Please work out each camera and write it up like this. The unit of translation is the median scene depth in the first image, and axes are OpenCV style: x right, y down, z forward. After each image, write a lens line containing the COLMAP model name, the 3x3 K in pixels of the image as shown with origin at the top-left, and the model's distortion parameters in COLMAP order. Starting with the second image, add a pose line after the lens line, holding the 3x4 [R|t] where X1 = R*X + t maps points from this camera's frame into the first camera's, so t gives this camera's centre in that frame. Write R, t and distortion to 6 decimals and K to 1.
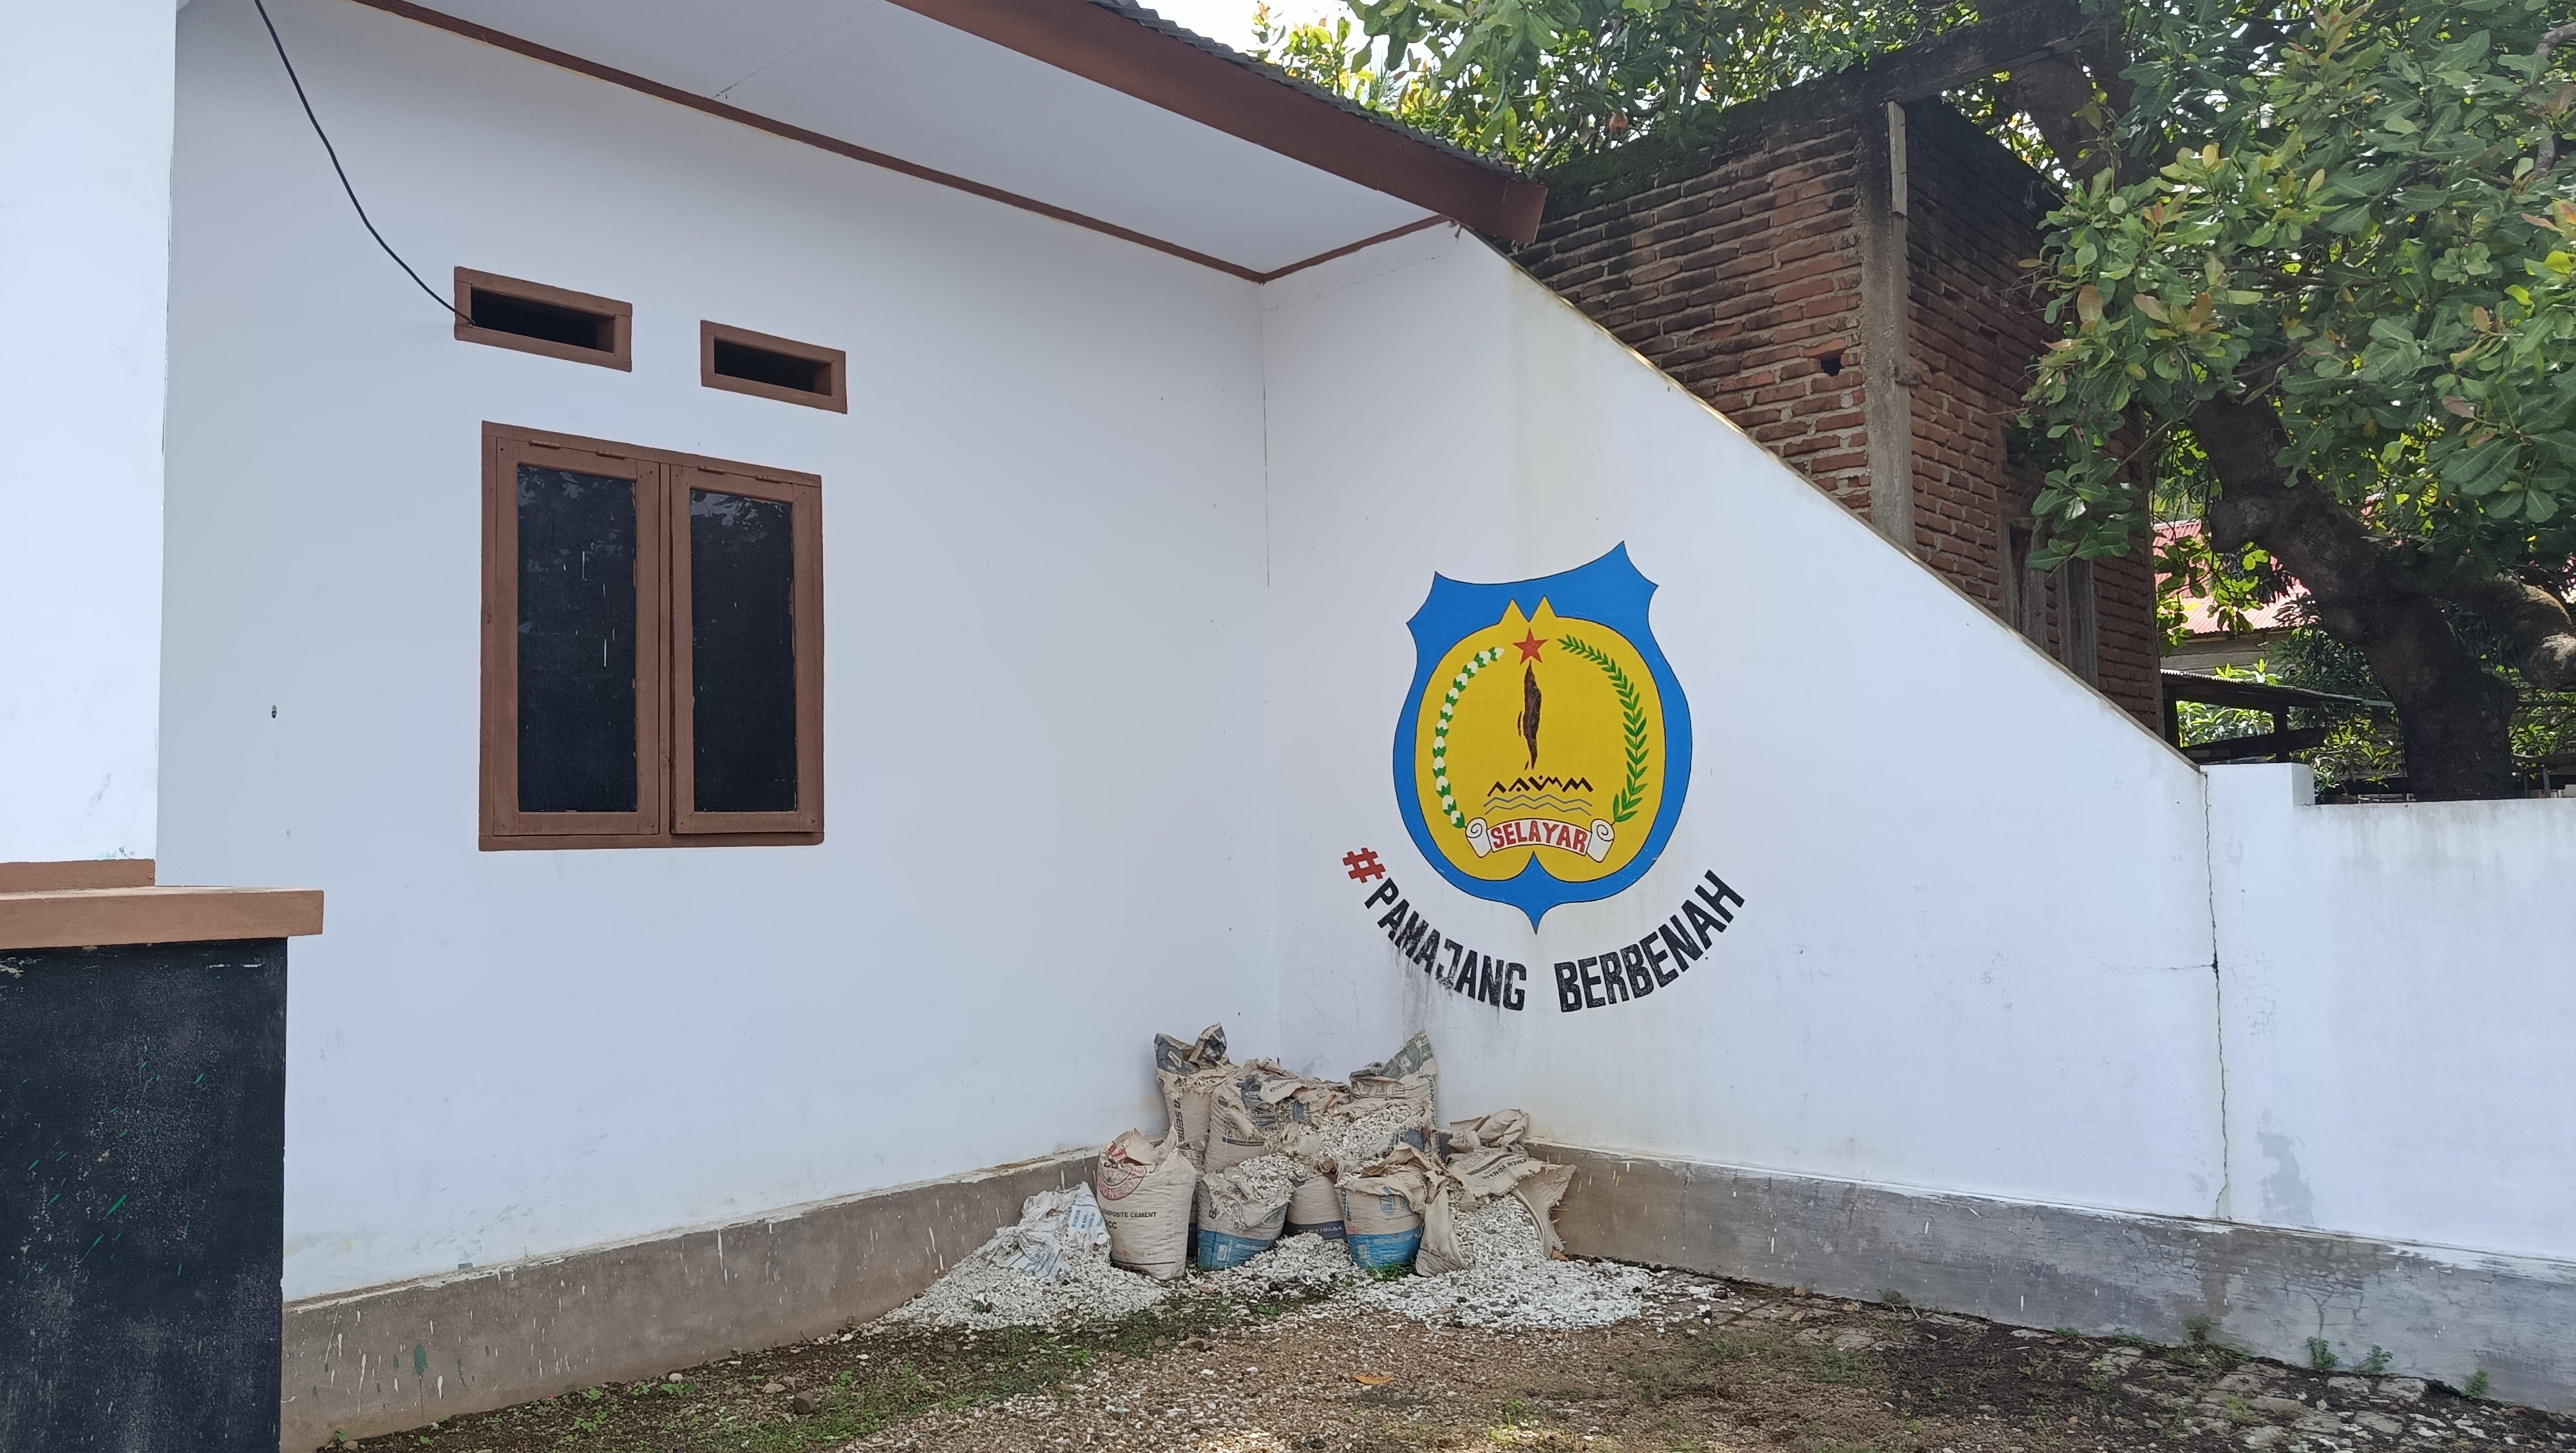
lens RADIAL K [[1838.6, 0, 1335.9], [0, 1838.6, 708.4], [0, 0, 1]] dist [0.097338, -0.168849]
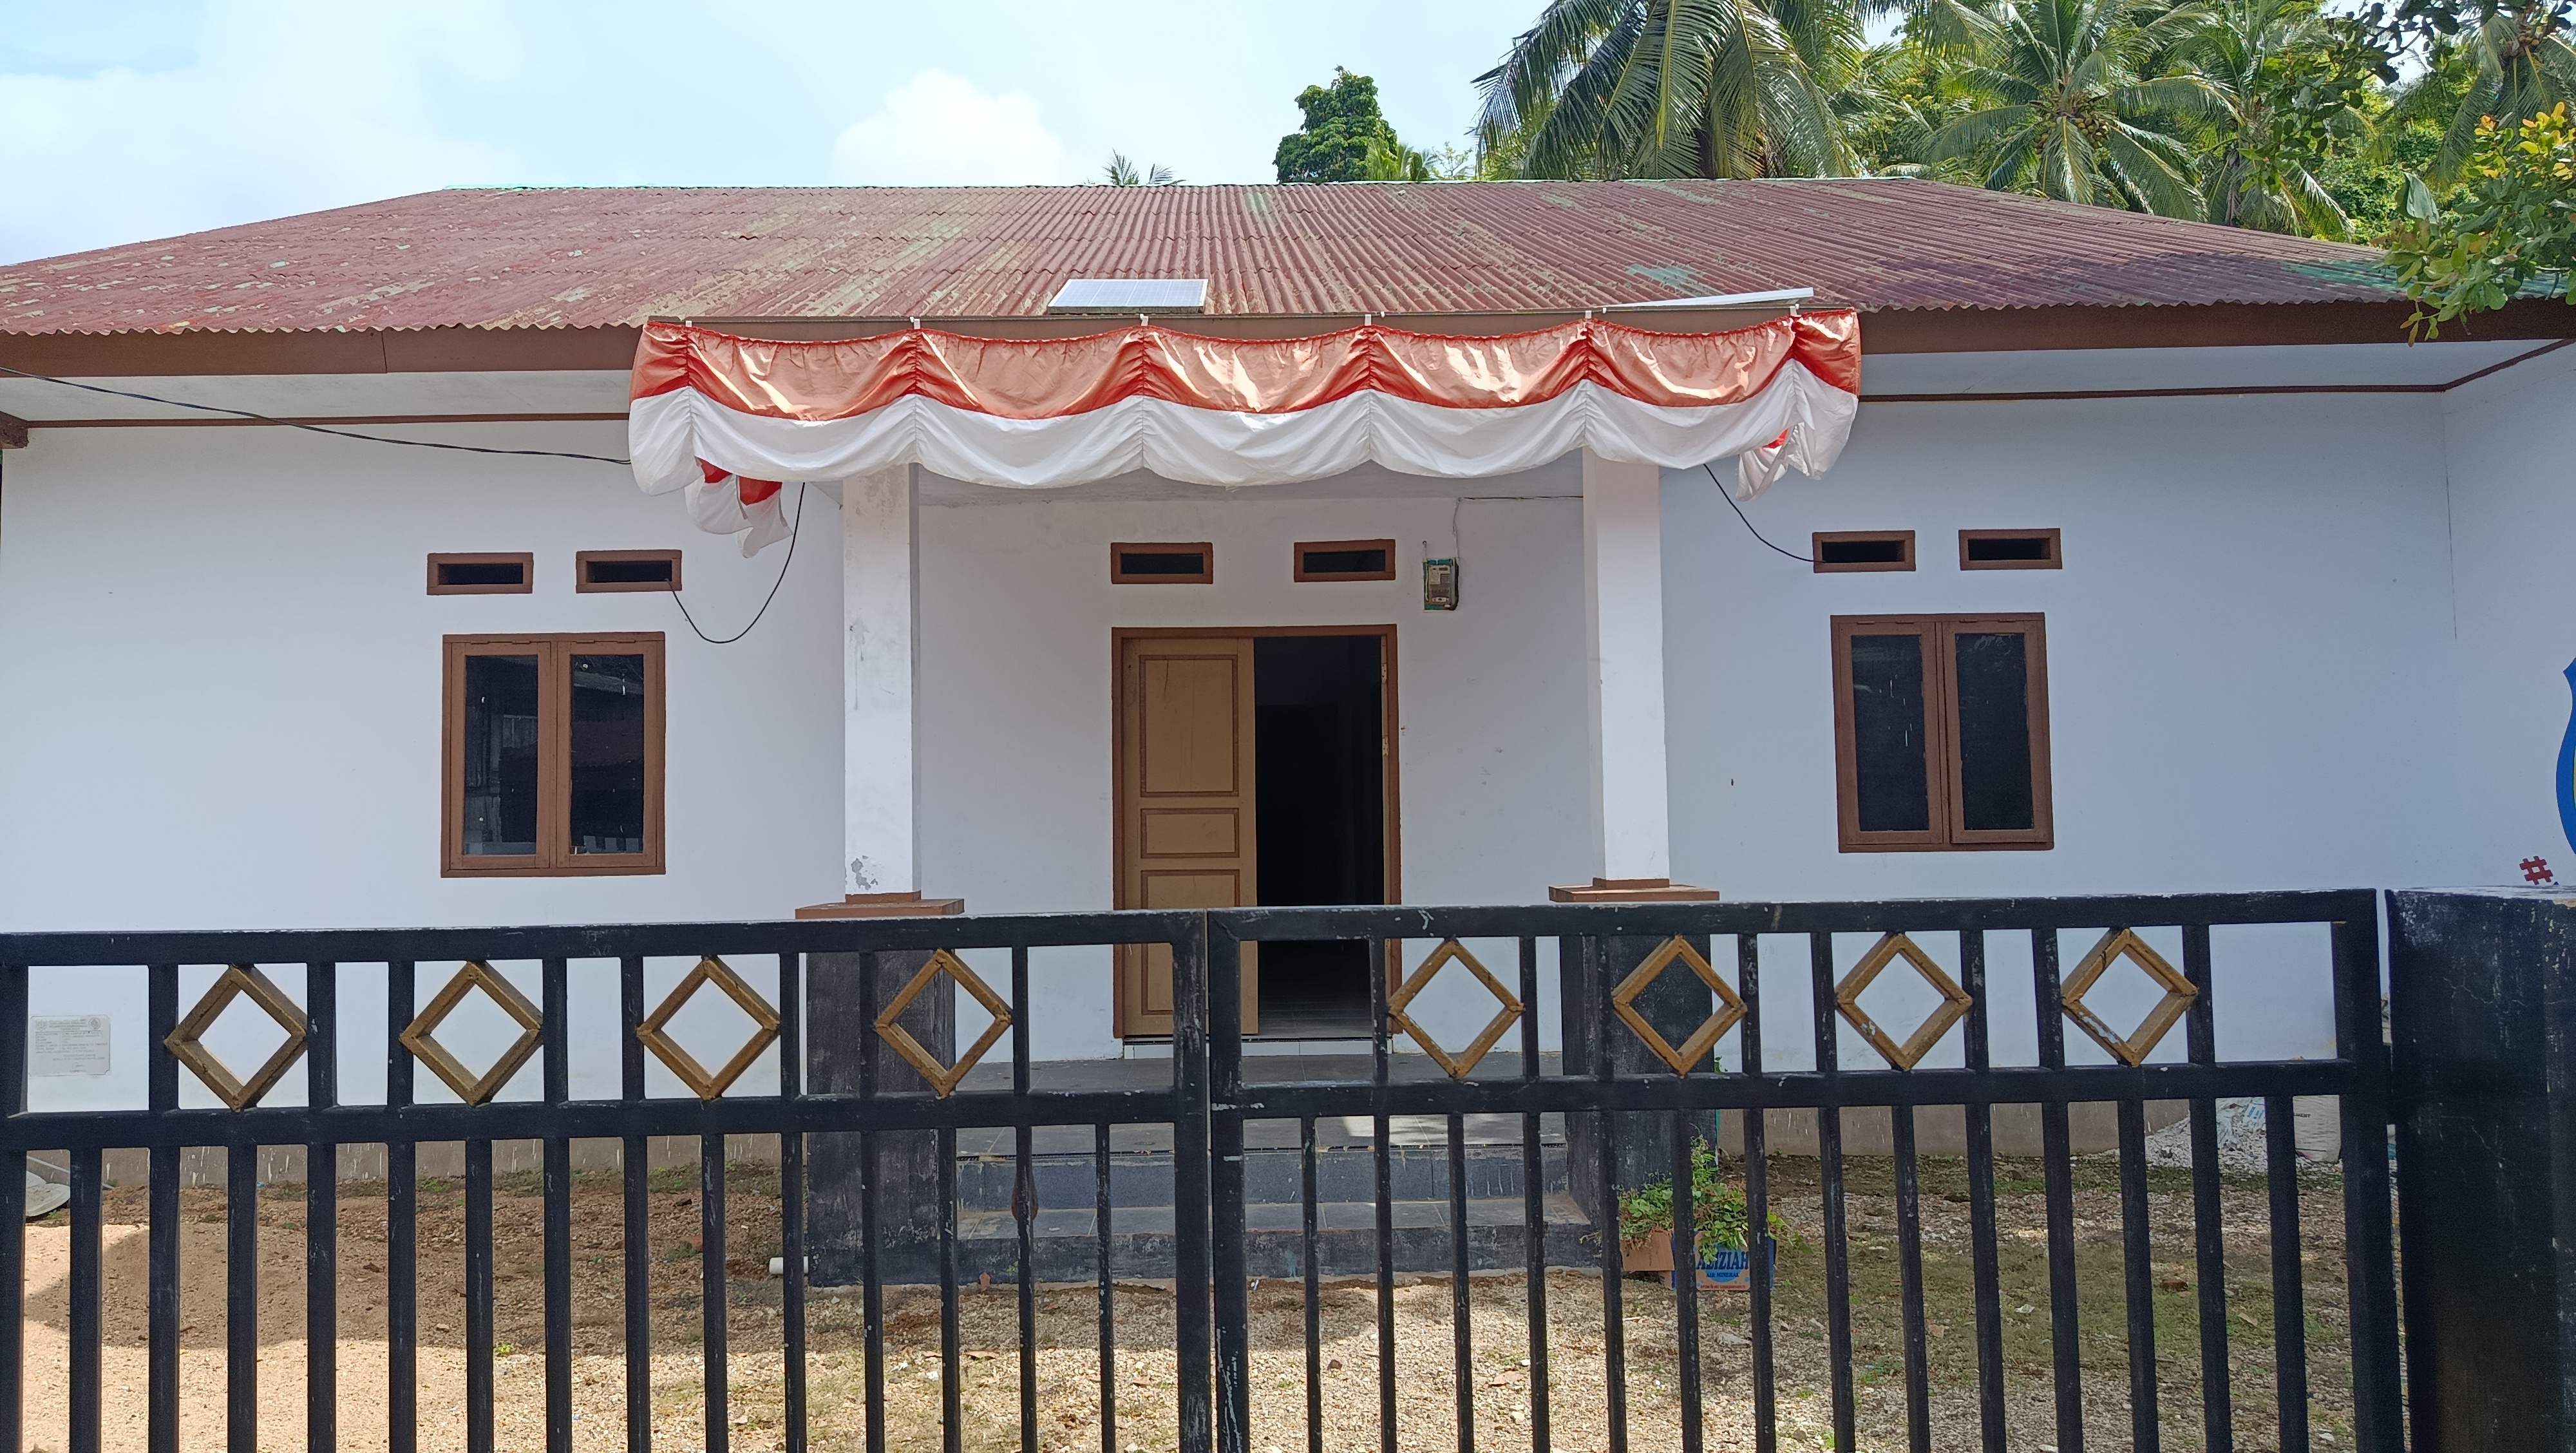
lens RADIAL K [[1788.4, 0, 1288.0], [0, 1788.4, 726.5], [0, 0, 1]] dist [0.096624, -0.155177]
pose [[0.698455, -0.026761, -0.715154, 0.375161], [0.050241, 0.998669, 0.011698, -0.082842], [0.713889, -0.044101, 0.698869, -0.536147]]
